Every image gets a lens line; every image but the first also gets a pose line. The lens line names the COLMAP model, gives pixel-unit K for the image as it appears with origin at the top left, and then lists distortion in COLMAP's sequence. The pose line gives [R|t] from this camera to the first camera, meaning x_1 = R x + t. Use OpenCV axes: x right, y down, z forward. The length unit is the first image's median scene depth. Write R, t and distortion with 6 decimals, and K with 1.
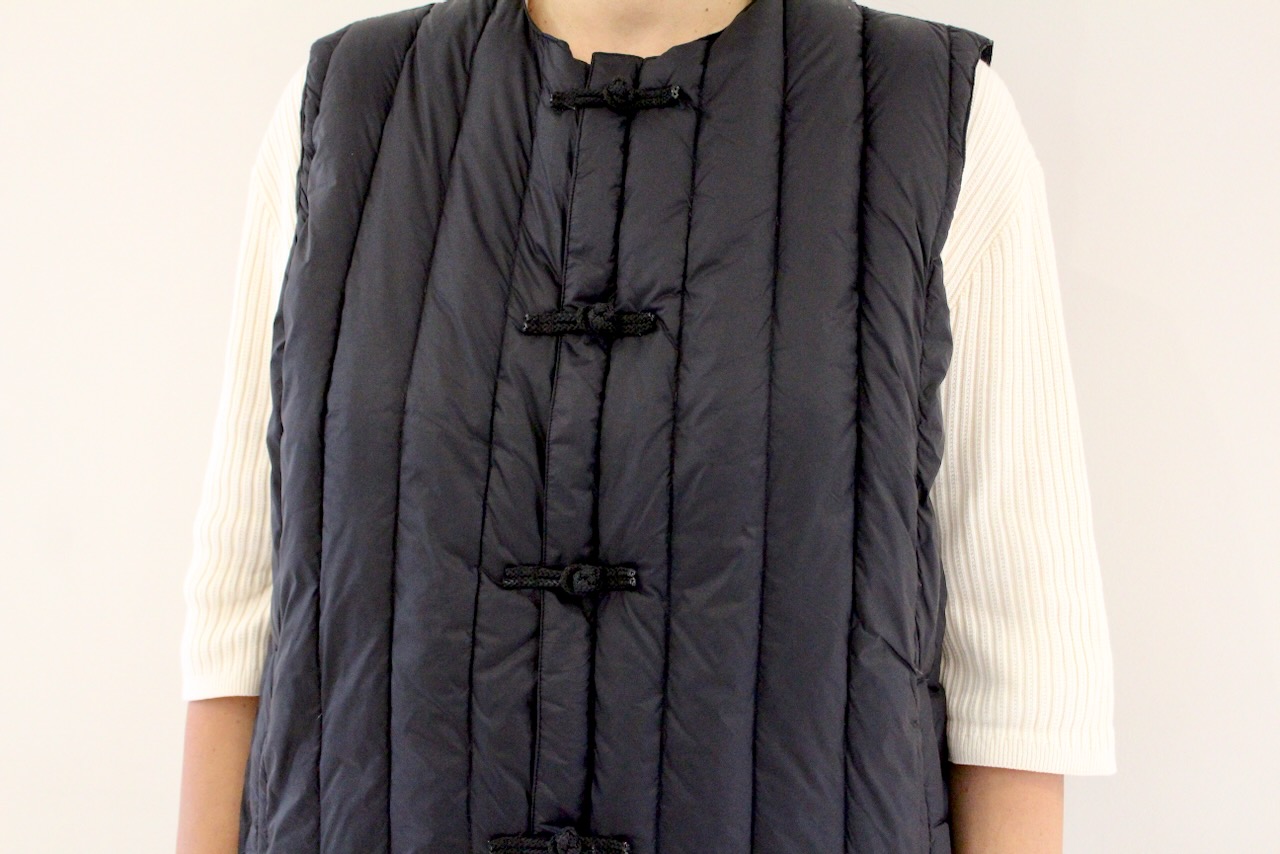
lens RADIAL K [[1050.7, 0, 632.6], [0, 1050.7, 417.6], [0, 0, 1]] dist [0.071552, 0.006674]
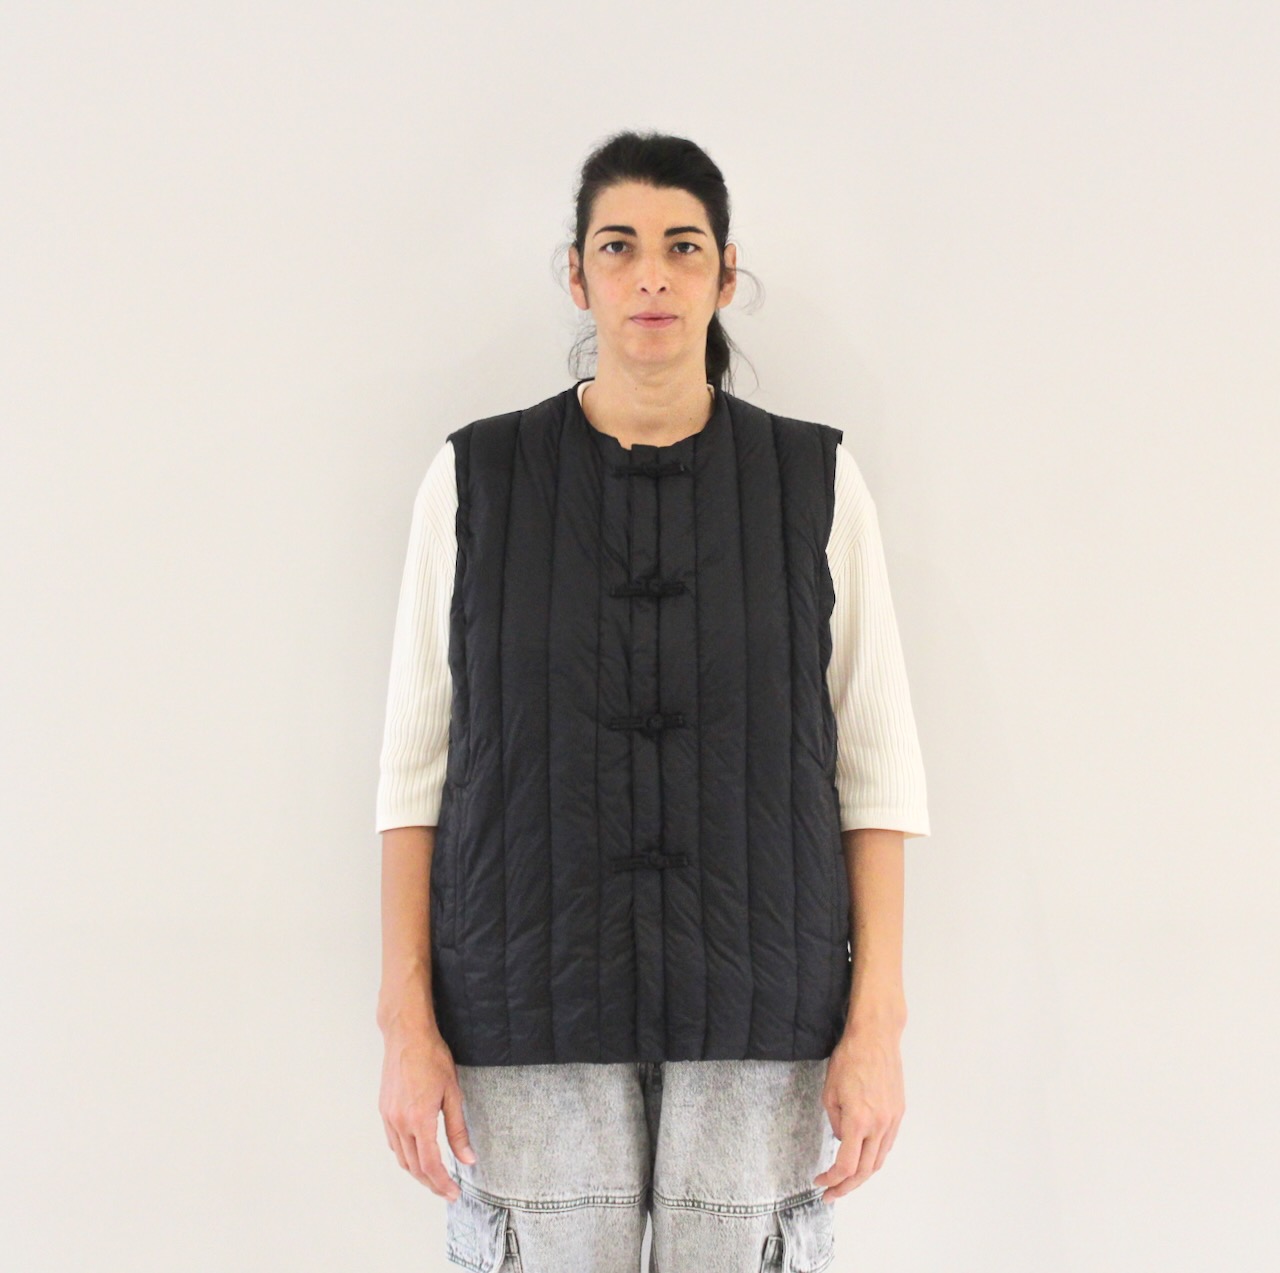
lens RADIAL K [[1065.0, 0, 638.8], [0, 1065.0, 634.4], [0, 0, 1]] dist [-0.014342, -0.007933]
pose [[0.991695, -0.026508, 0.125853, -0.302330], [0.037281, 0.995766, -0.084031, 0.149880], [-0.123093, 0.088025, 0.988484, -0.880732]]
